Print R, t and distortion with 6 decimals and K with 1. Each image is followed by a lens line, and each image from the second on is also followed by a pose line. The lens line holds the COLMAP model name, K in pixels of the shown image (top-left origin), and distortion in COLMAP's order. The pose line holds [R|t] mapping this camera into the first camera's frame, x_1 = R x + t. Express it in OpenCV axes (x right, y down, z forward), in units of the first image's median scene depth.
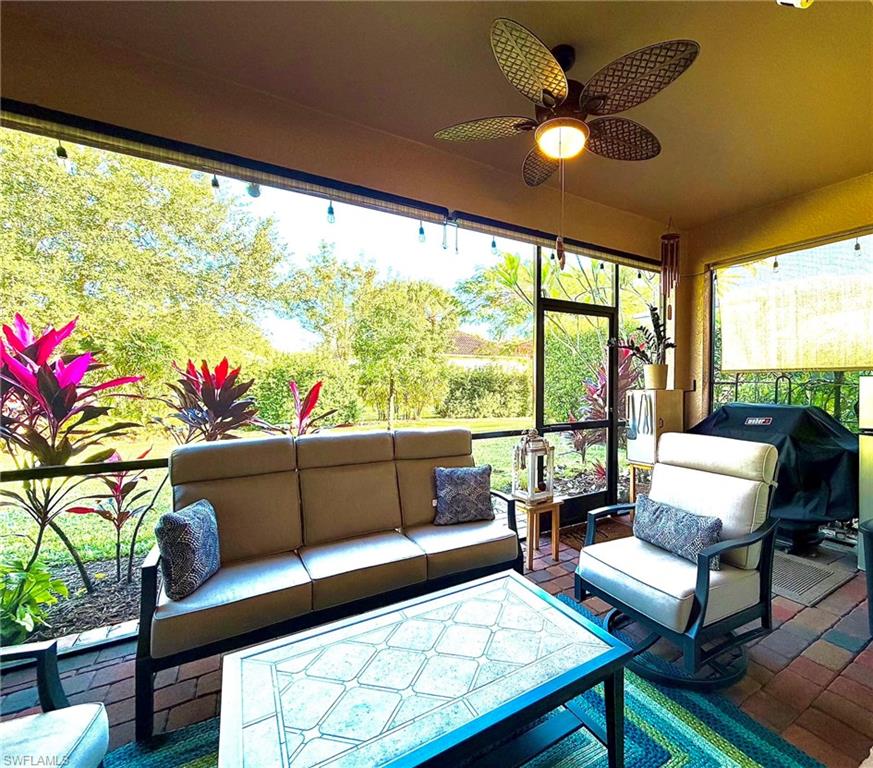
lens RADIAL K [[412.4, 0, 499.6], [0, 412.4, 377.0], [0, 0, 1]] dist [0.012806, 0.000135]
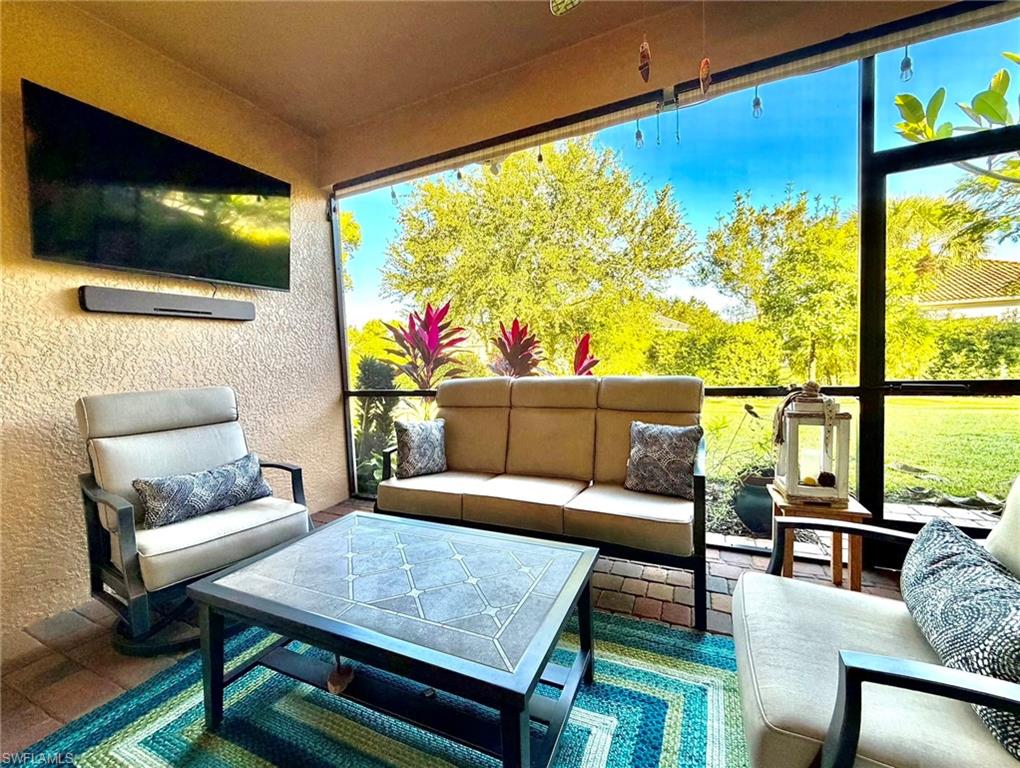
lens RADIAL K [[415.4, 0, 513.4], [0, 415.4, 387.1], [0, 0, 1]] dist [0.003462, 0.000559]
pose [[0.545527, 0.030128, -0.837552, 0.104917], [0.042485, 0.997075, 0.063538, 0.021918], [0.837016, -0.070245, 0.542651, 0.089008]]
